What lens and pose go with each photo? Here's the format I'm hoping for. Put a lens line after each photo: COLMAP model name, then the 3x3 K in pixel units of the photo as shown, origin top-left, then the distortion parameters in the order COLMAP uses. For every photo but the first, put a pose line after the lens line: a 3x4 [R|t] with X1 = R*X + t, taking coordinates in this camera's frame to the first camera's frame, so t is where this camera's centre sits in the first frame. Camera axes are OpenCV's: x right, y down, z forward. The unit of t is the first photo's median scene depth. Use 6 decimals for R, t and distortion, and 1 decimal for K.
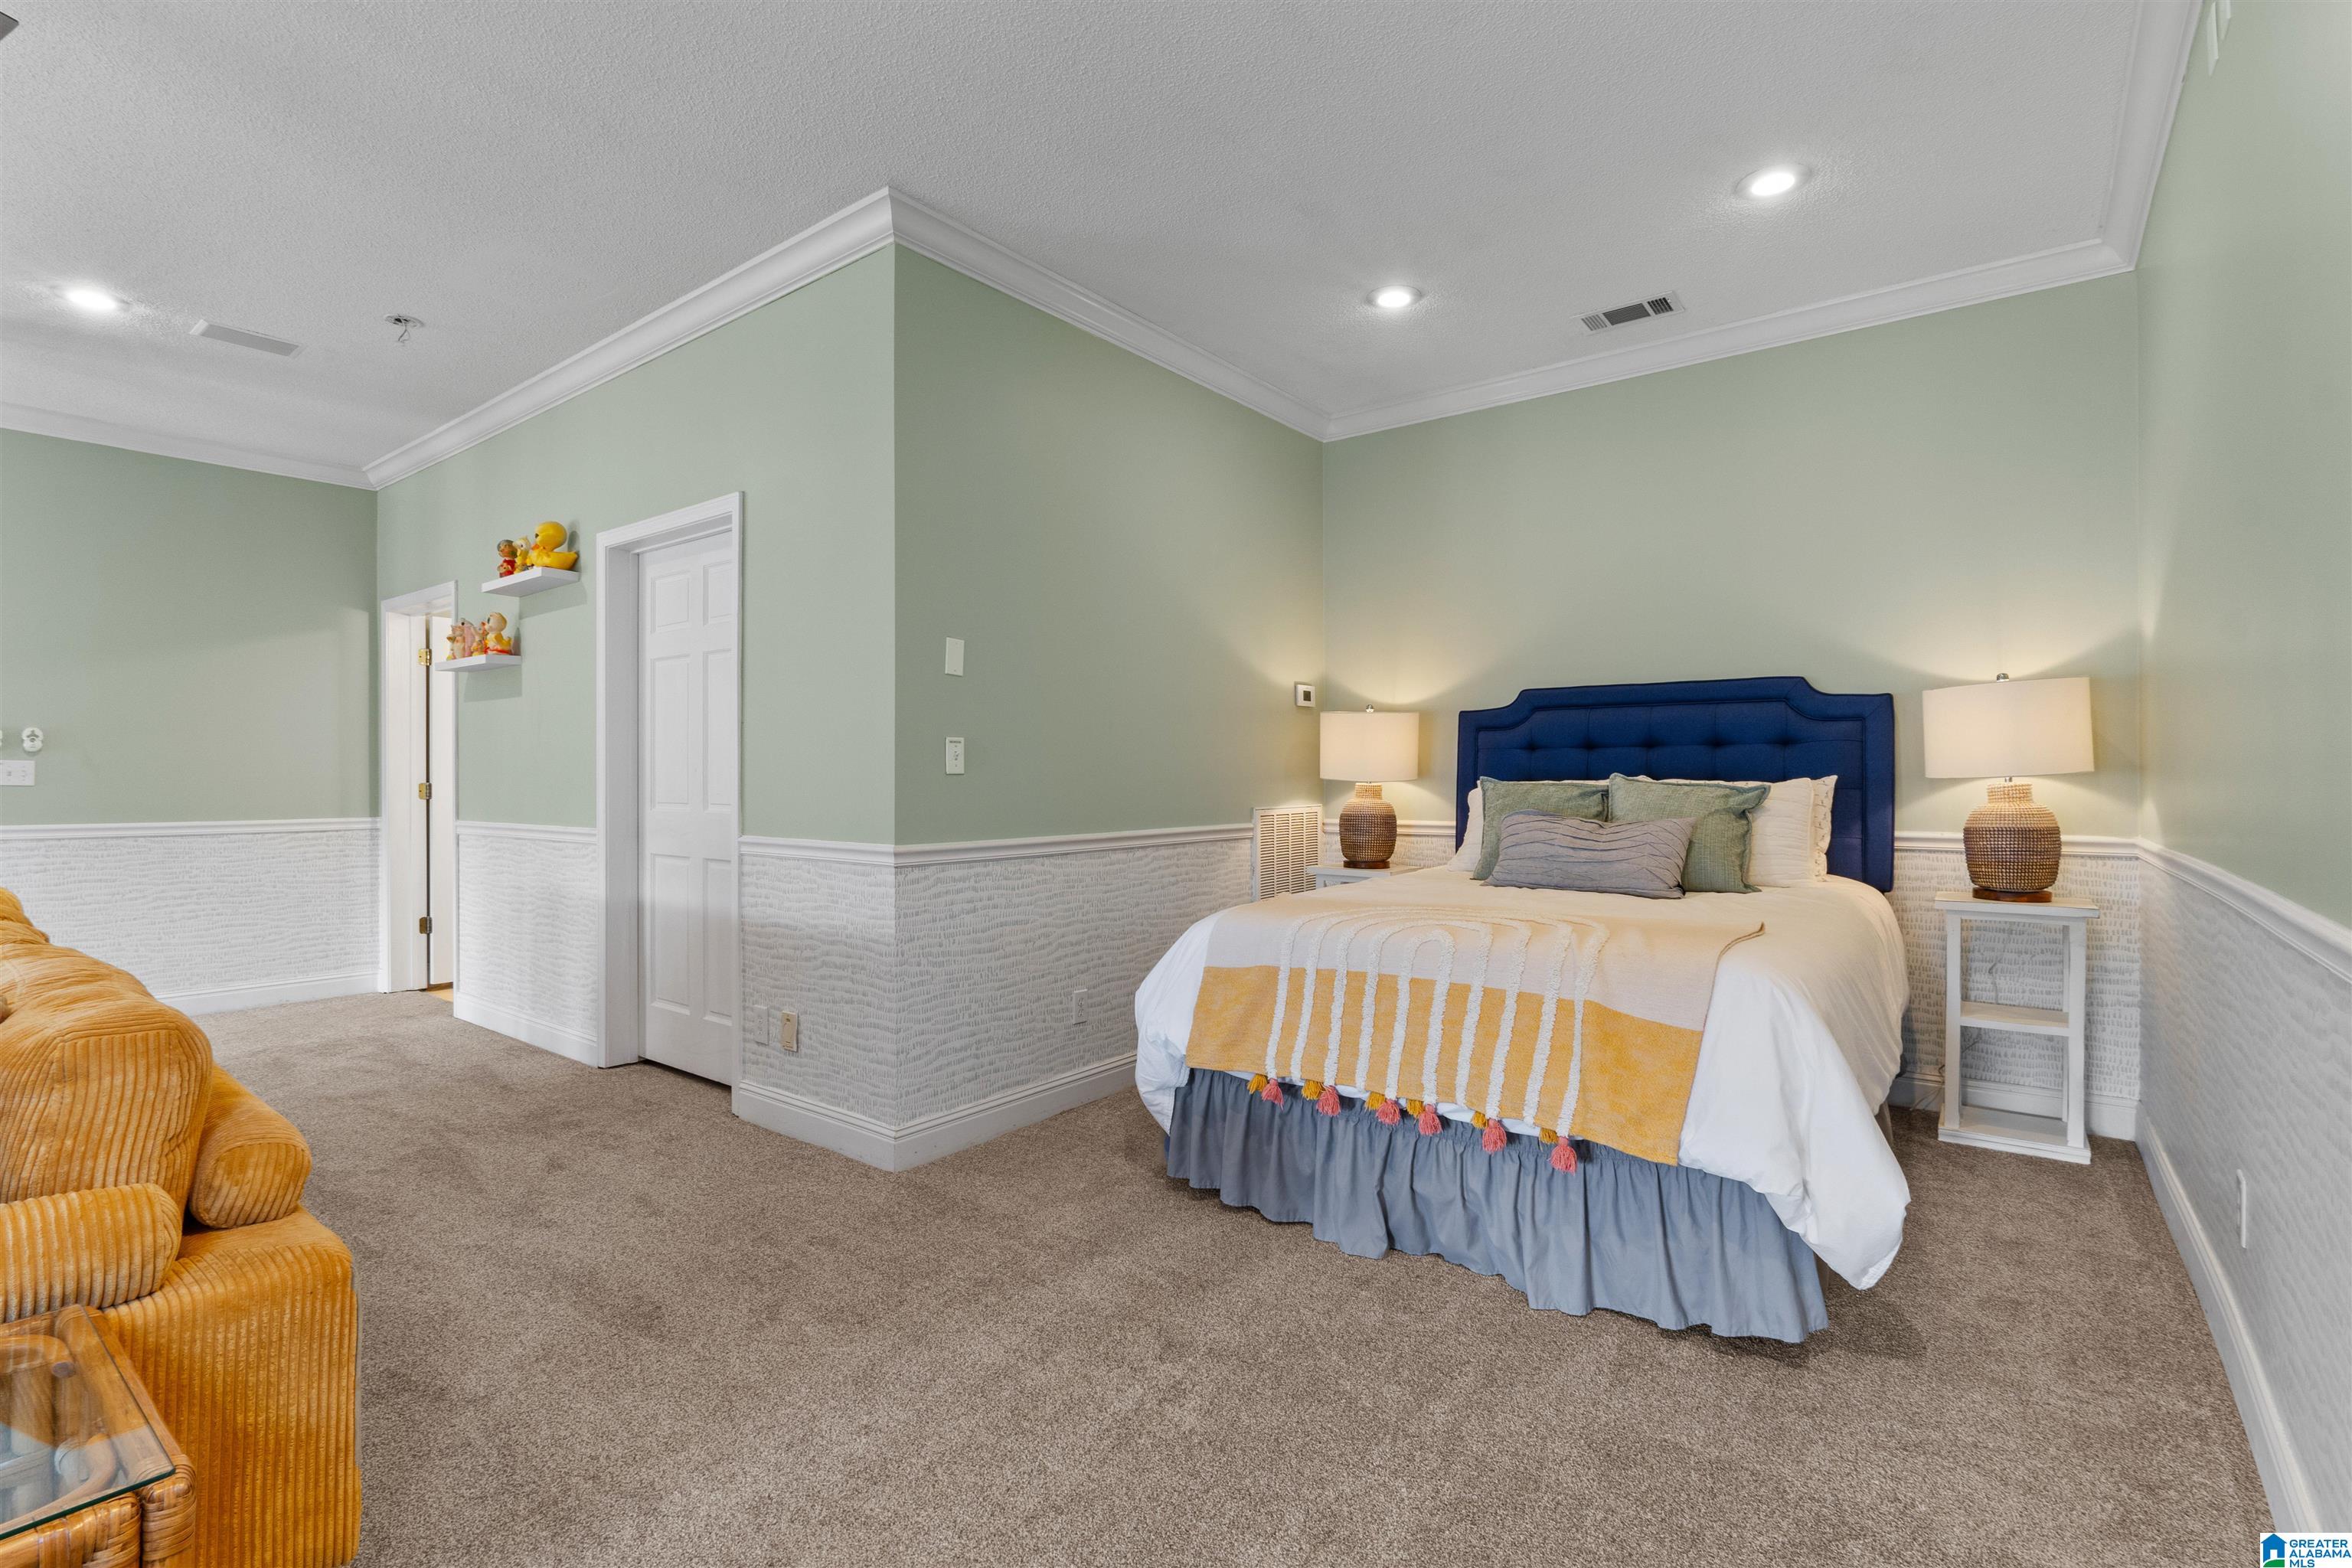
lens RADIAL K [[1095.3, 0, 1182.4], [0, 1095.3, 781.3], [0, 0, 1]] dist [-0.002761, -0.000417]
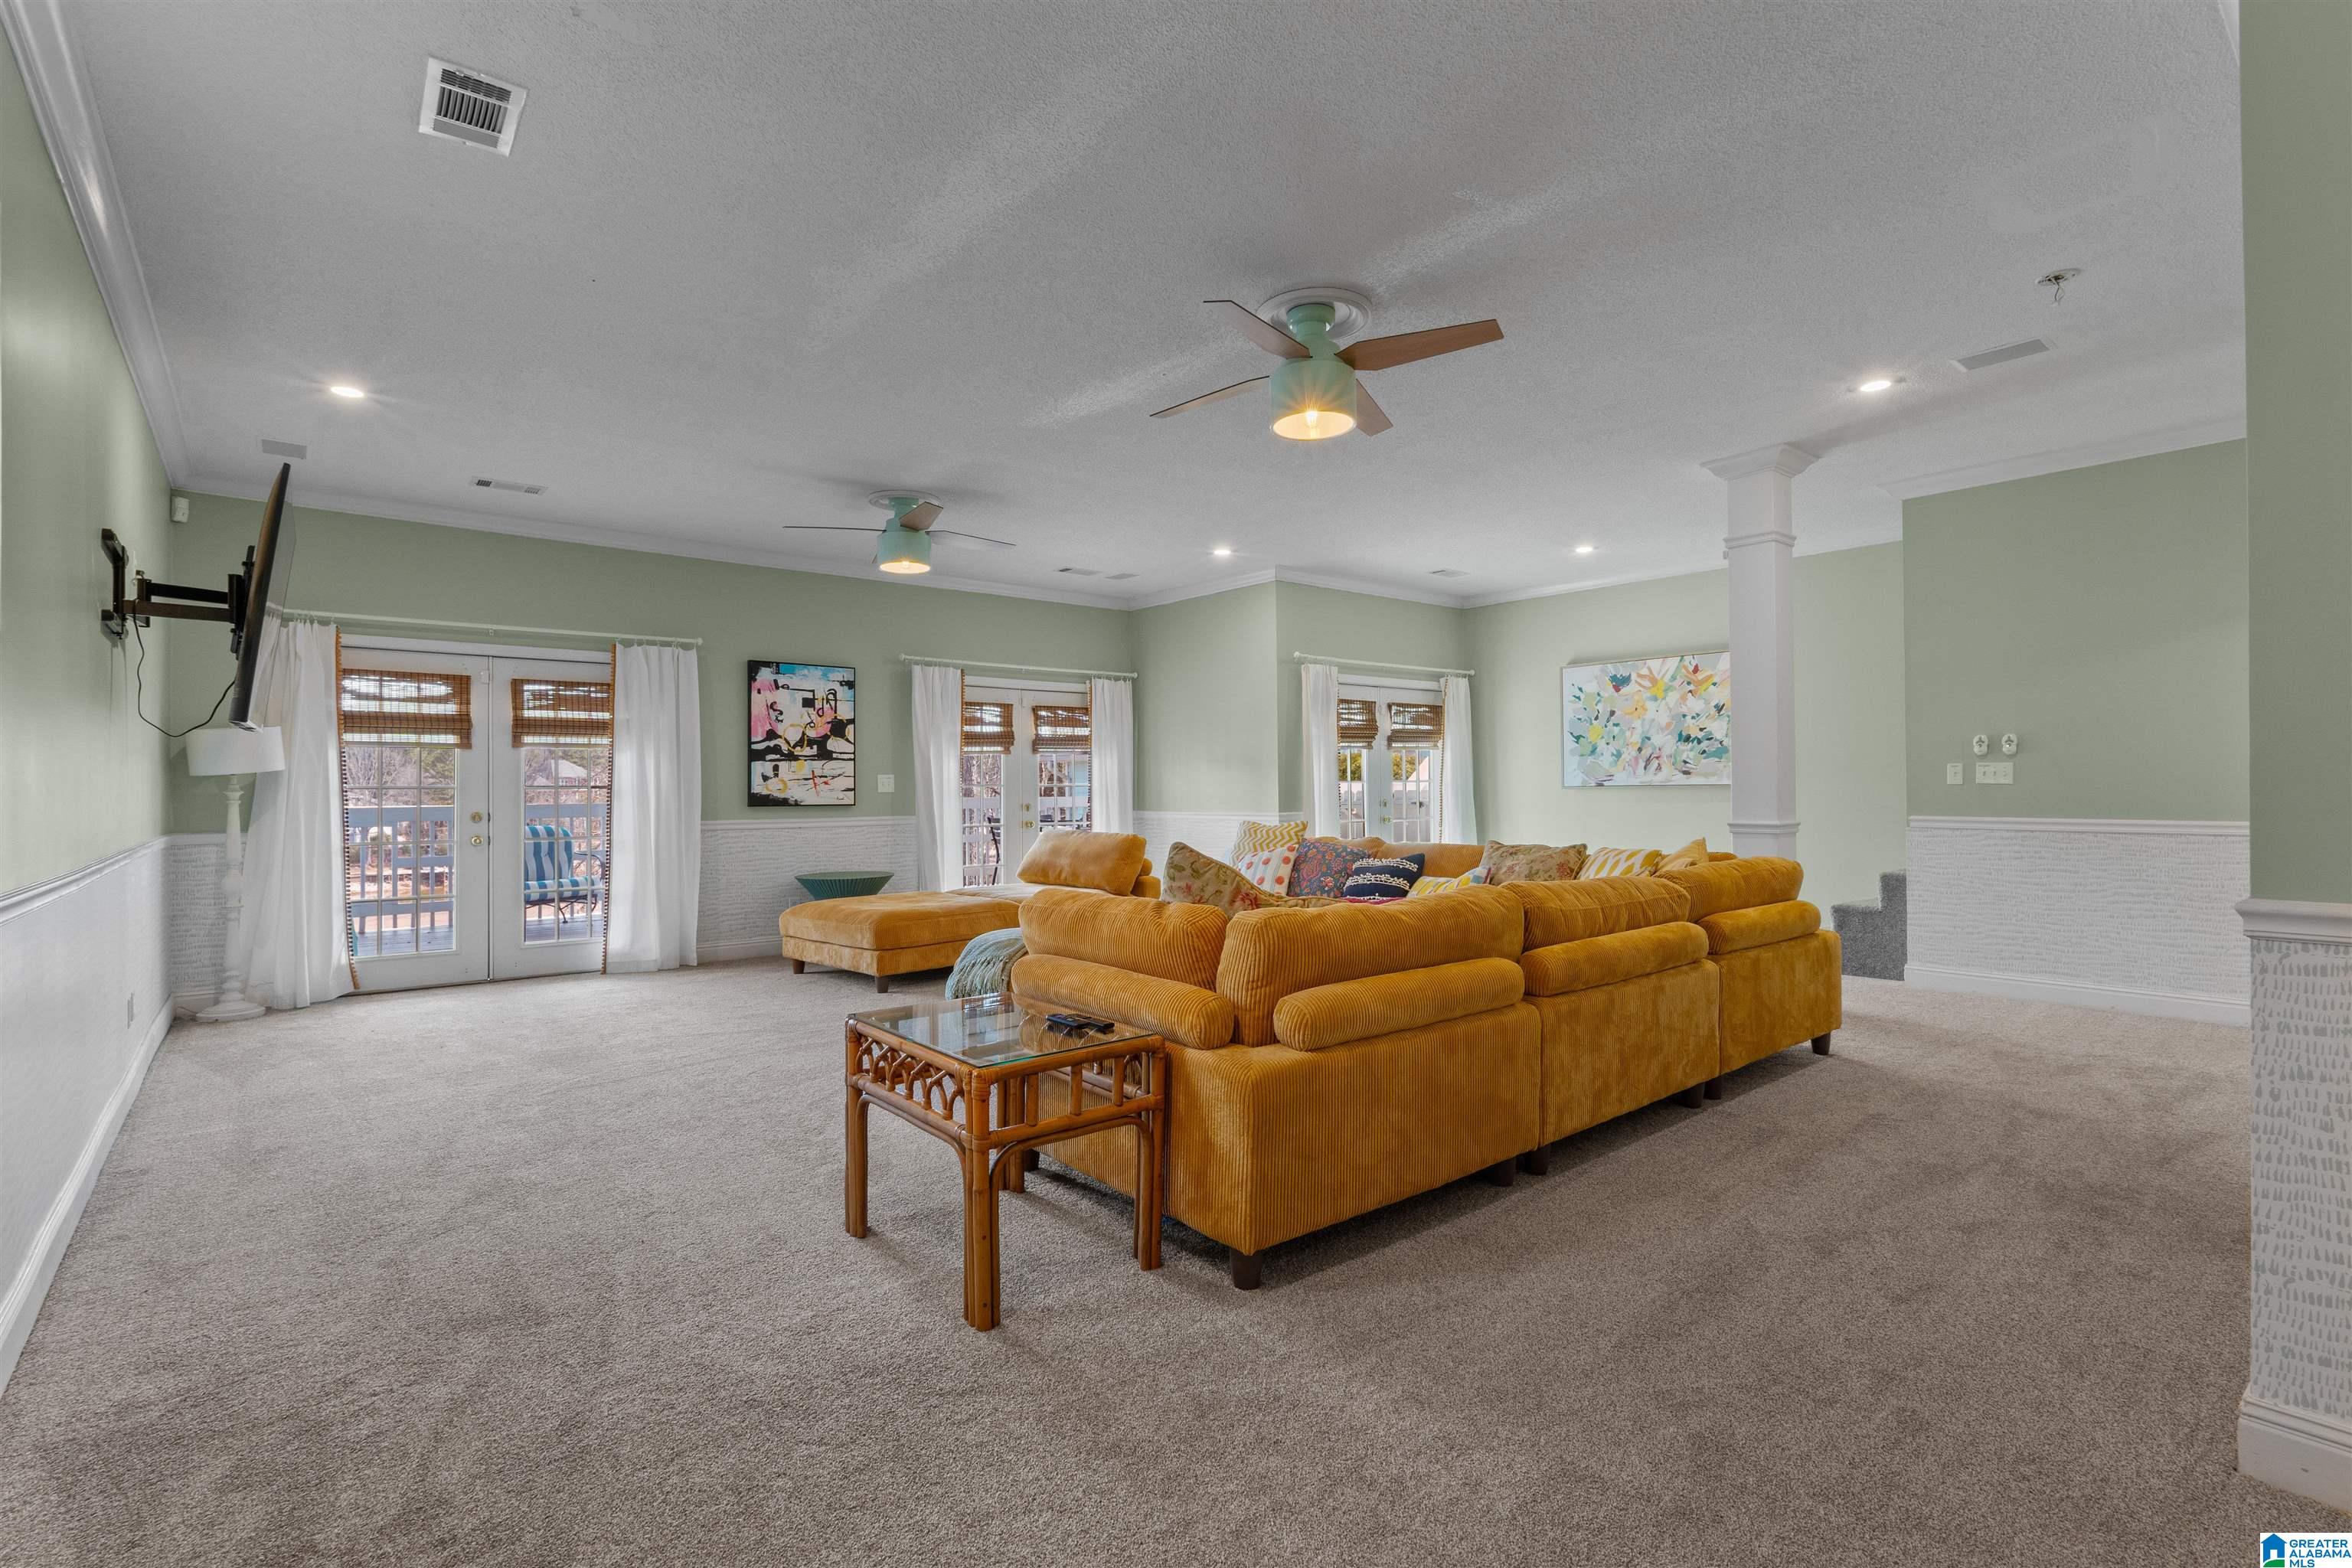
lens RADIAL K [[1095.3, 0, 1182.4], [0, 1095.3, 781.3], [0, 0, 1]] dist [-0.002761, -0.000417]
pose [[-0.219853, 0.000649, -0.975533, 0.343963], [0.006429, 0.999979, -0.000784, -0.004270], [0.975512, -0.006444, -0.219852, 0.491097]]
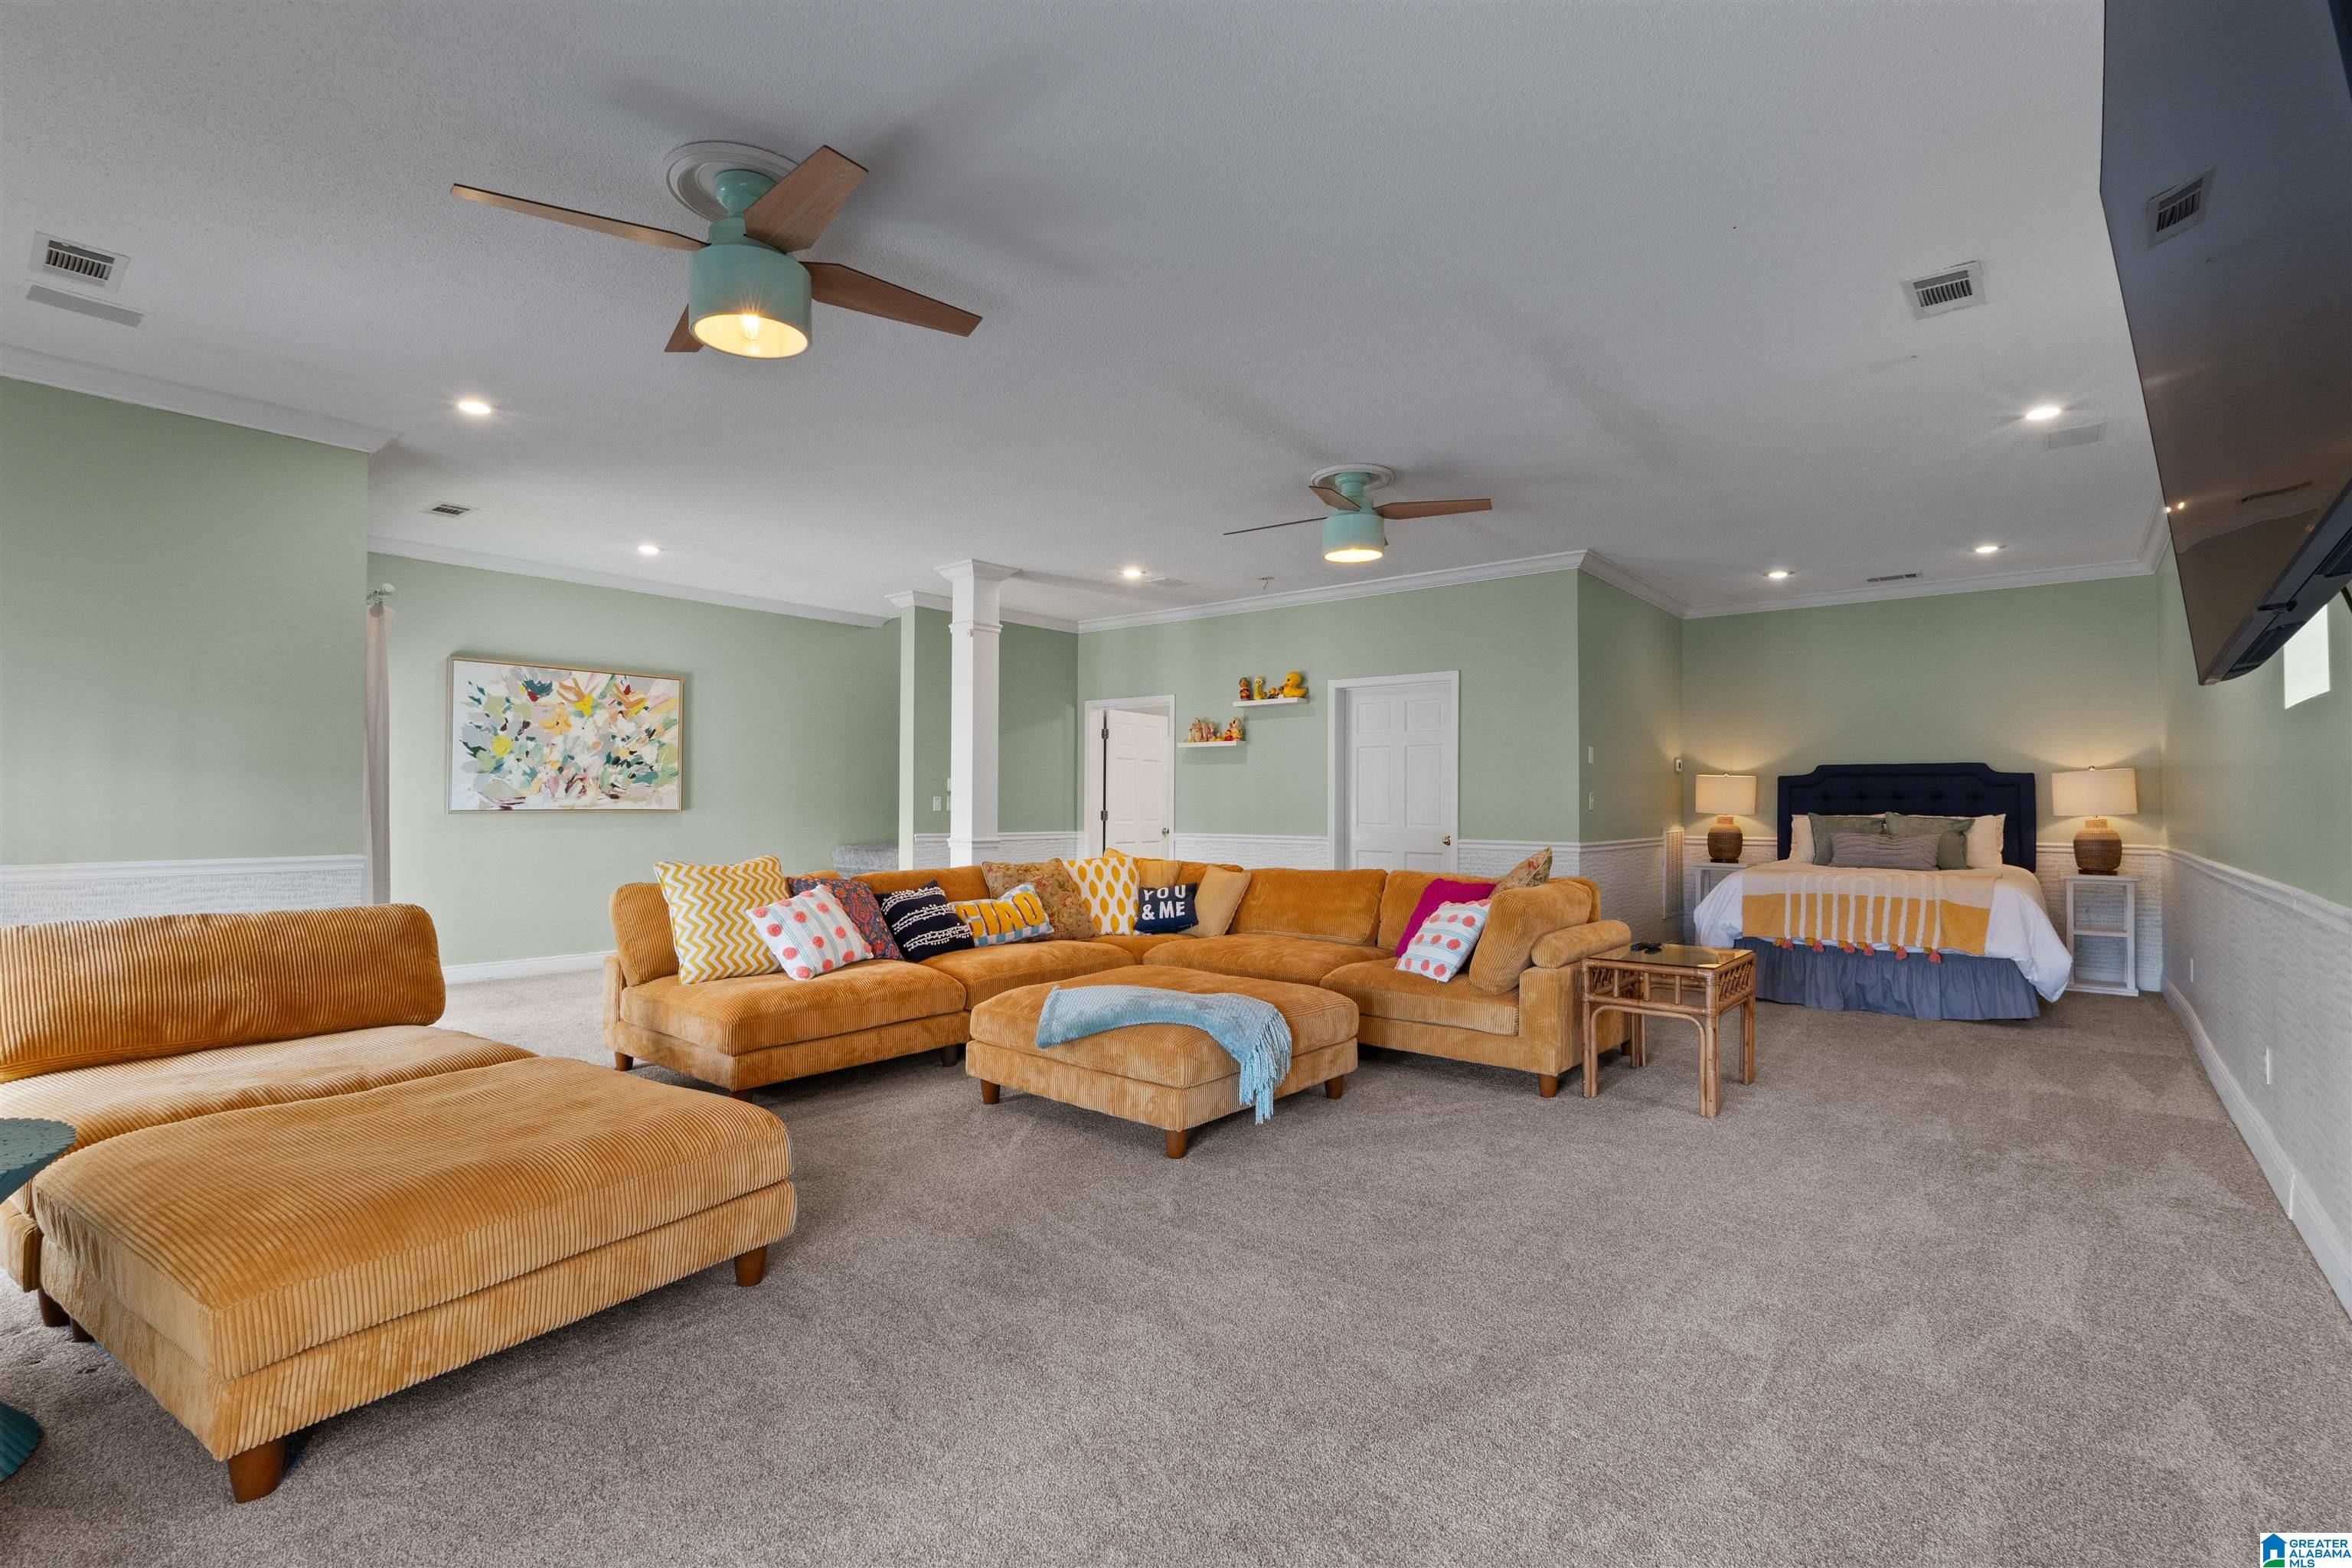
lens RADIAL K [[1095.3, 0, 1182.4], [0, 1095.3, 781.3], [0, 0, 1]] dist [-0.002761, -0.000417]
pose [[0.999598, 0.007514, -0.027355, -0.901455], [-0.008236, 0.999618, -0.026364, 0.000113], [0.027146, 0.026579, 0.999278, -1.098466]]
